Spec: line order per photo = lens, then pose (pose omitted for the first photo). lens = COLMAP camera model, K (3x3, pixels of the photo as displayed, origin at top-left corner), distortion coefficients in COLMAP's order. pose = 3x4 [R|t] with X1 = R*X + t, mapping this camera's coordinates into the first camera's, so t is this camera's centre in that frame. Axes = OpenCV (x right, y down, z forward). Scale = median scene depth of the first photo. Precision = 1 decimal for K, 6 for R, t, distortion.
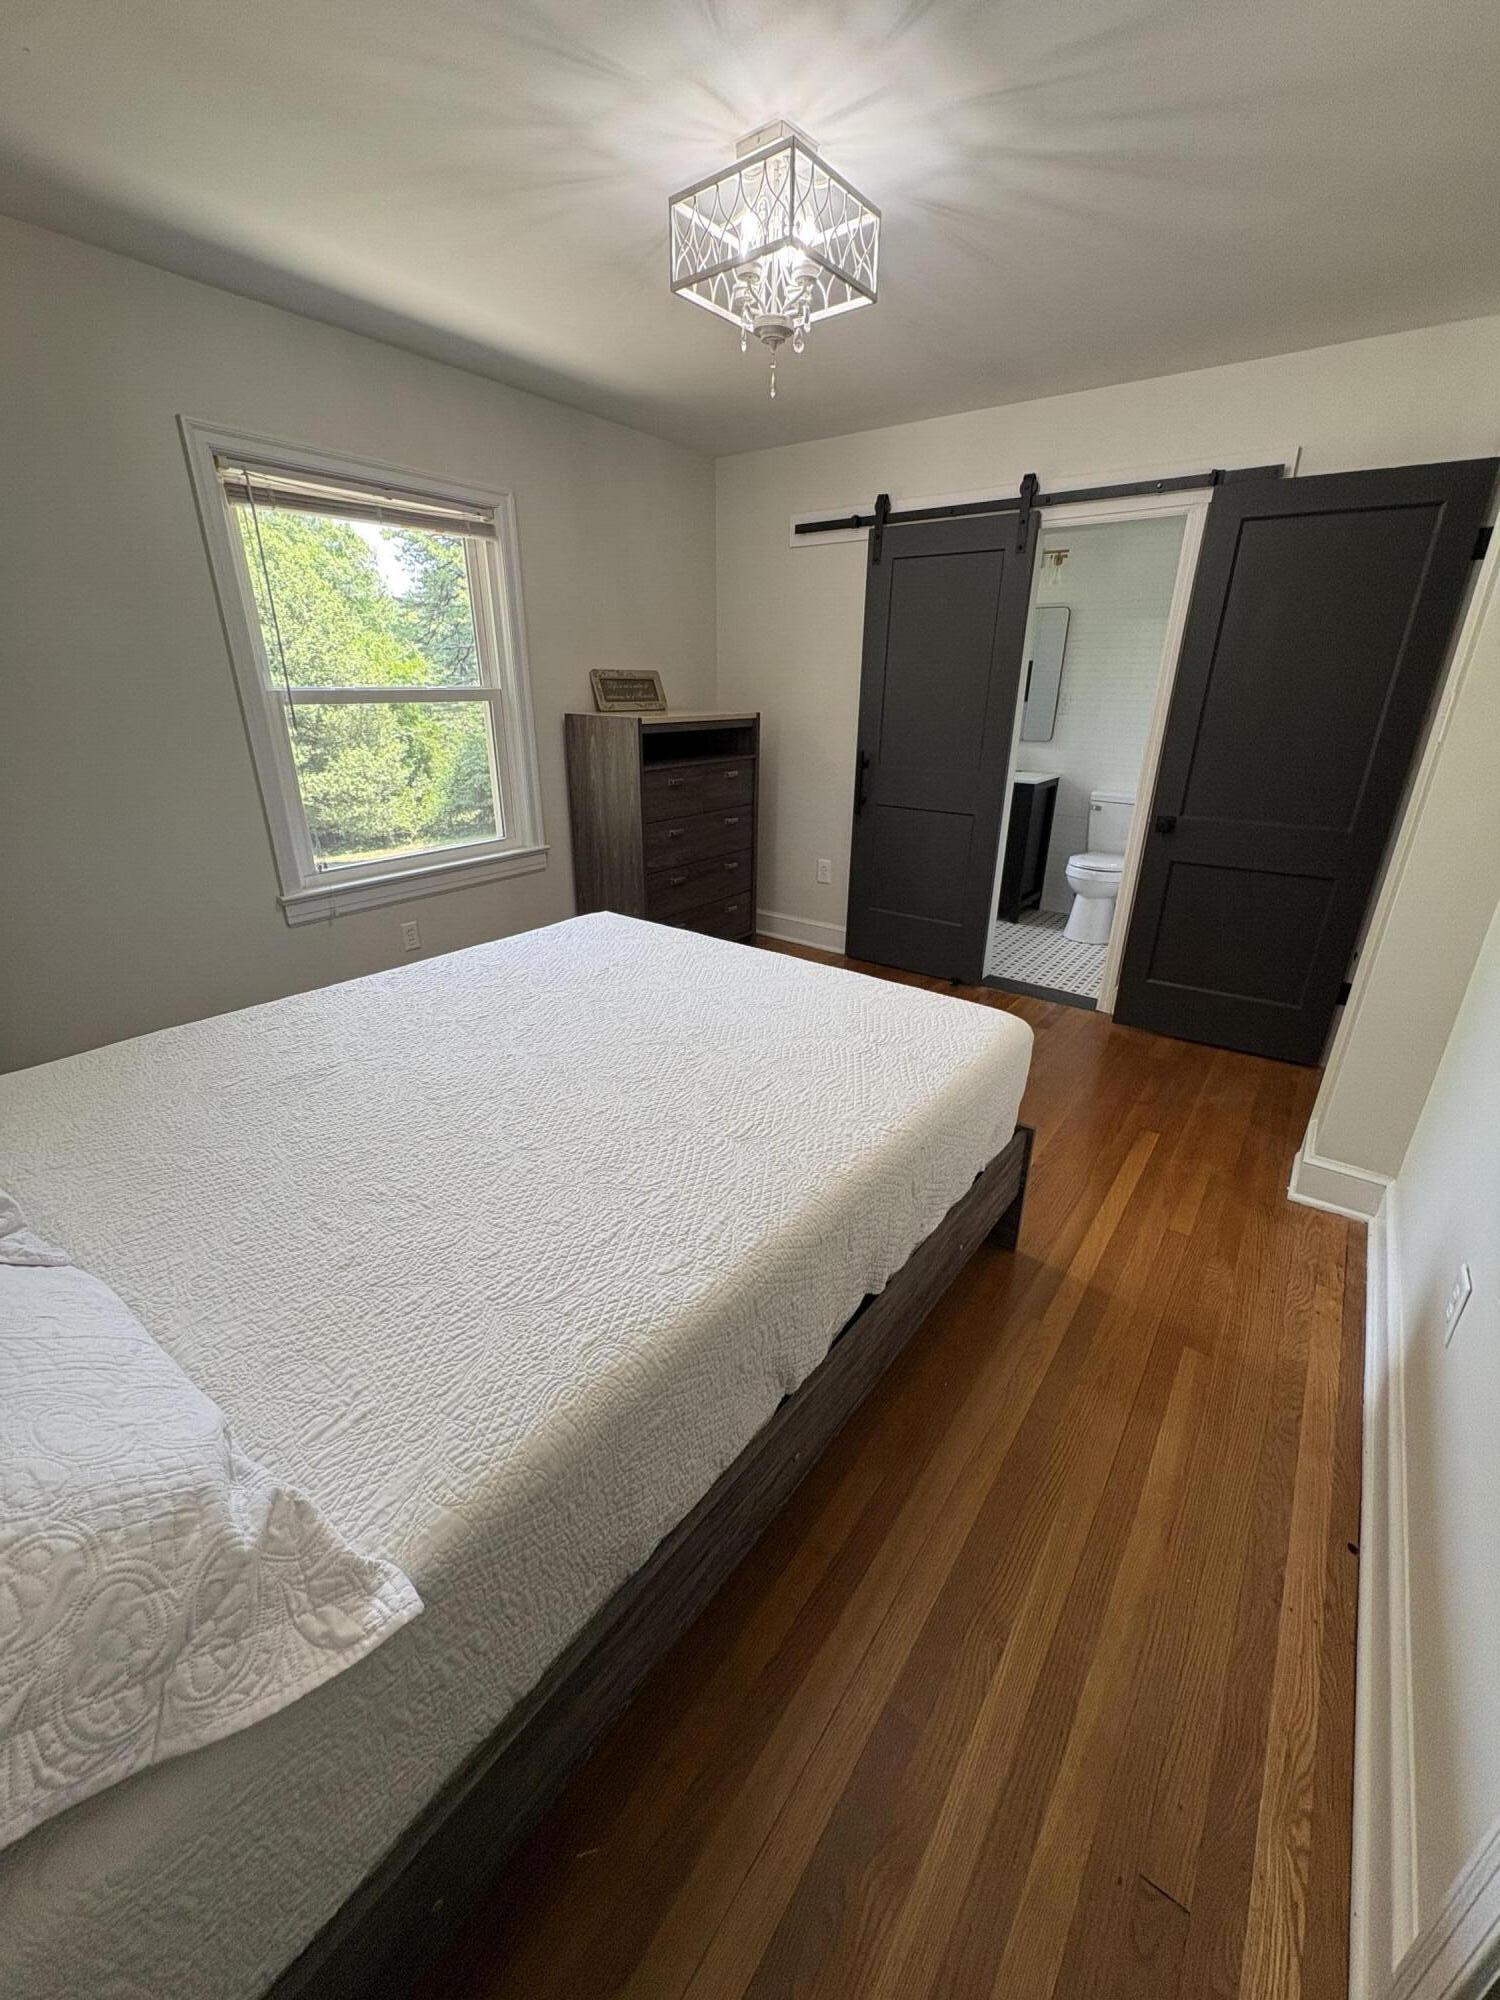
lens RADIAL K [[796.0, 0, 753.1], [0, 796.0, 1000.8], [0, 0, 1]] dist [-0.000940, -0.000234]
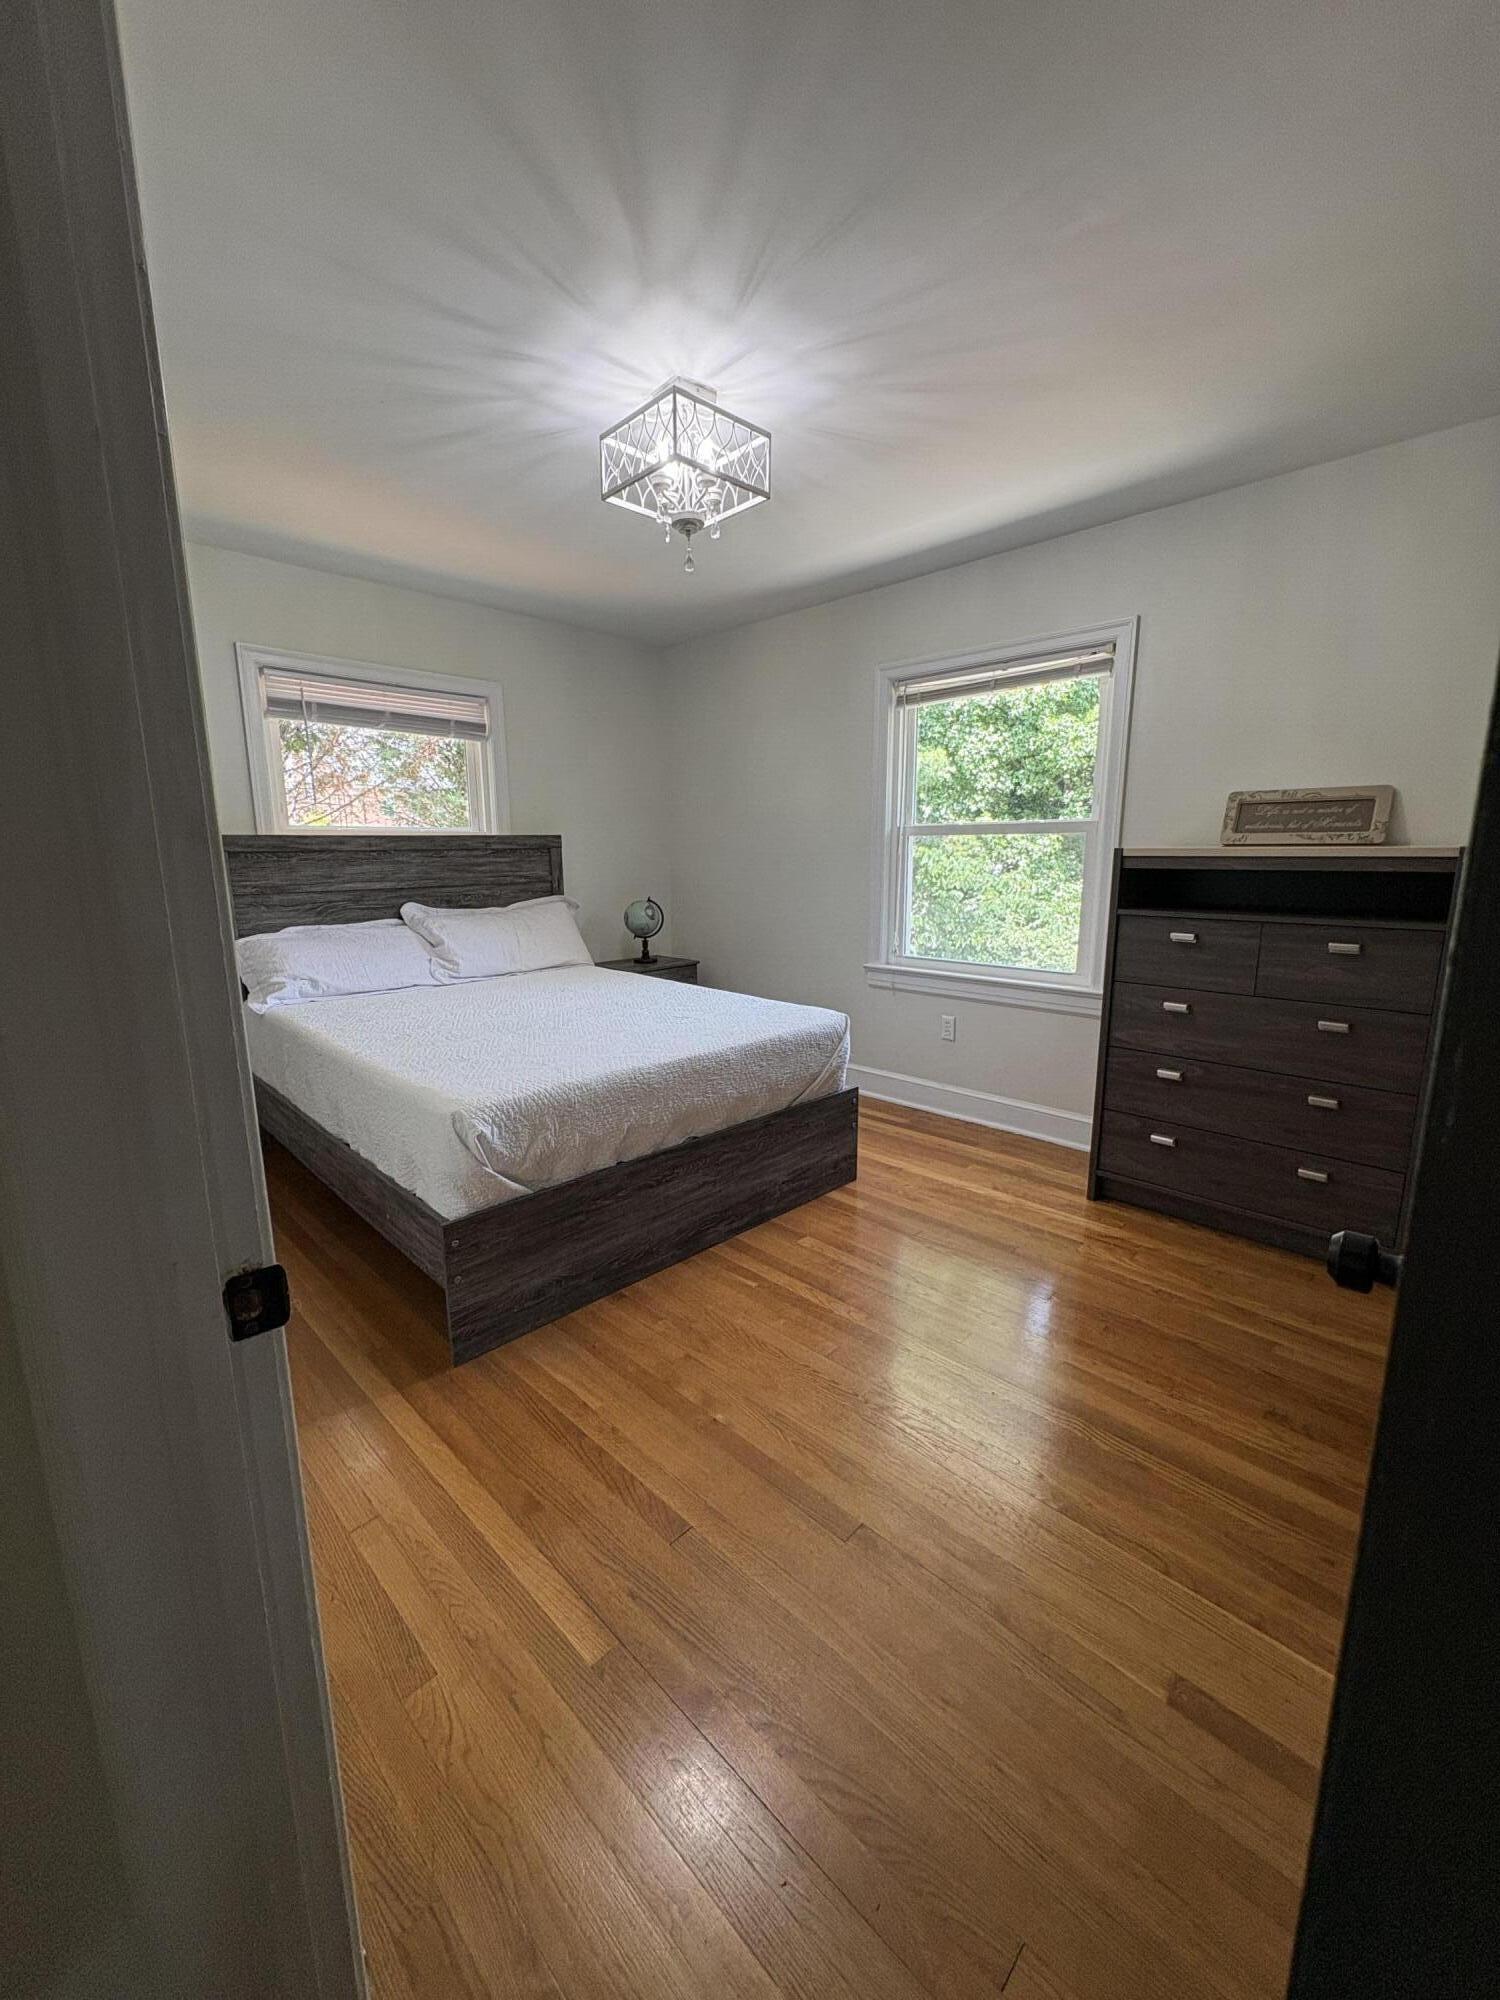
lens RADIAL K [[796.0, 0, 753.1], [0, 796.0, 1000.8], [0, 0, 1]] dist [-0.000940, -0.000234]
pose [[-0.142487, 0.178605, -0.973549, 1.283014], [-0.365696, 0.904491, 0.219459, -0.469349], [0.919763, 0.387292, -0.063563, 1.404260]]
